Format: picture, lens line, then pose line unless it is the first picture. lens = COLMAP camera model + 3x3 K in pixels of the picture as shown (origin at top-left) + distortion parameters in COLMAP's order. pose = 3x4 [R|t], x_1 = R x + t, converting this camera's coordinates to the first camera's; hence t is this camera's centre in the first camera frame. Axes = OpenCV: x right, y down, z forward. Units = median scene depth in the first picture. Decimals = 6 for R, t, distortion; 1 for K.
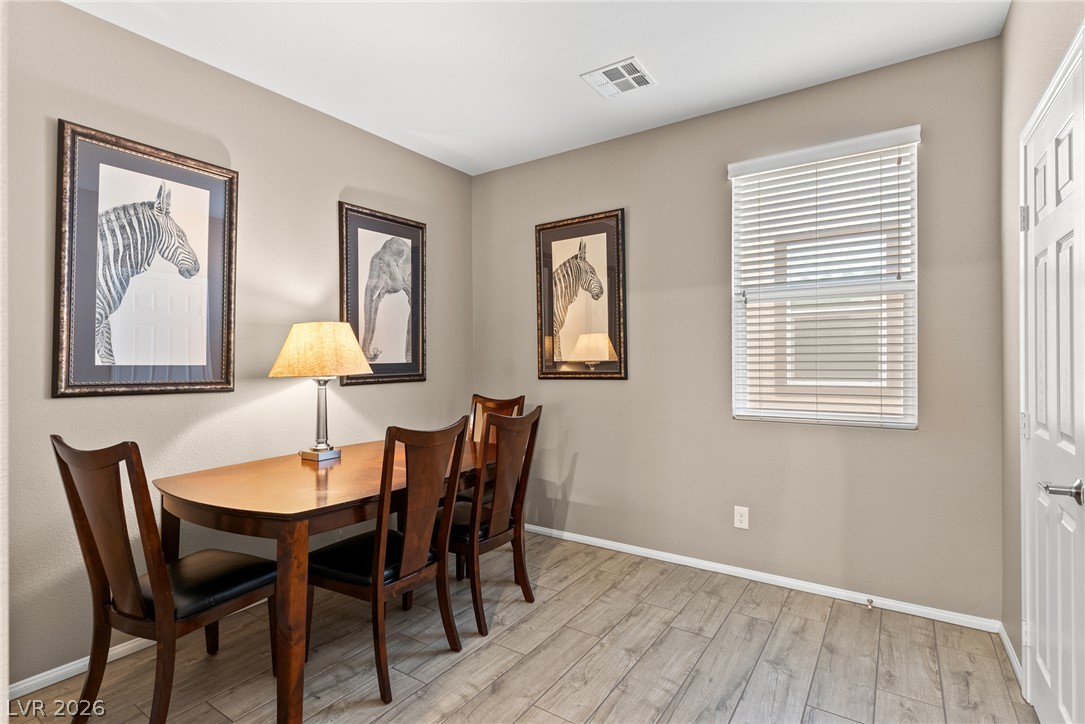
lens RADIAL K [[530.4, 0, 542.4], [0, 530.4, 362.0], [0, 0, 1]] dist [0.011626, 0.000674]
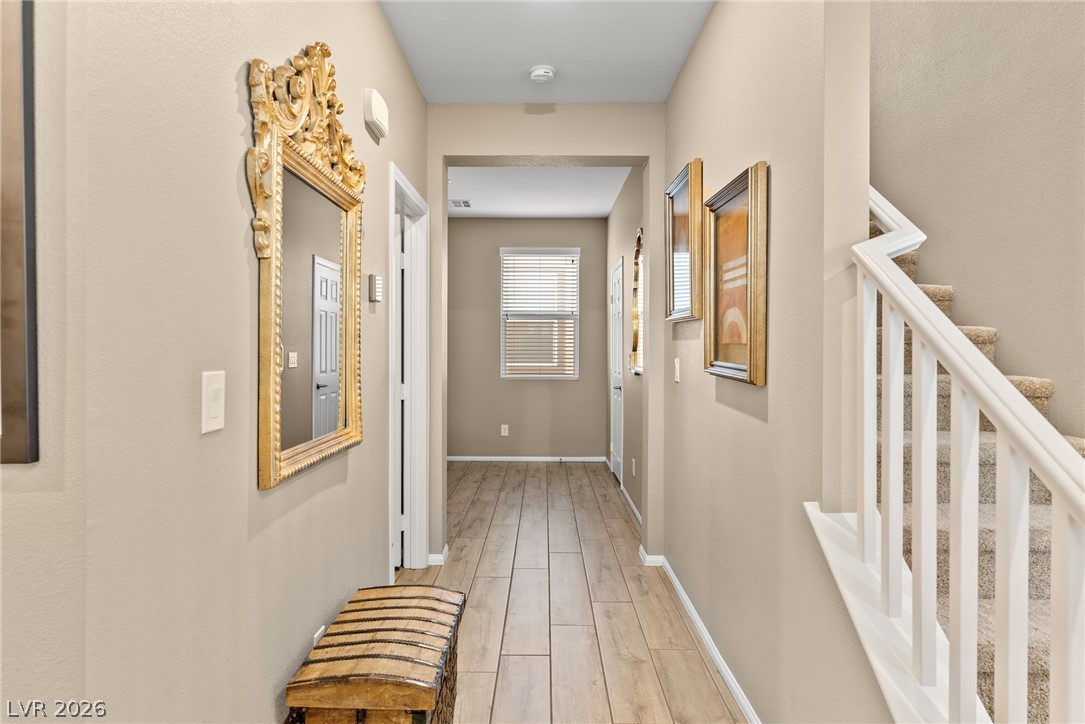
lens RADIAL K [[594.4, 0, 543.0], [0, 594.4, 359.9], [0, 0, 1]] dist [-0.018498, -0.000057]
pose [[0.829333, 0.001123, 0.558754, -0.793894], [-0.005307, 0.999969, 0.005868, 0.023830], [-0.558729, -0.007832, 0.829313, -0.959972]]
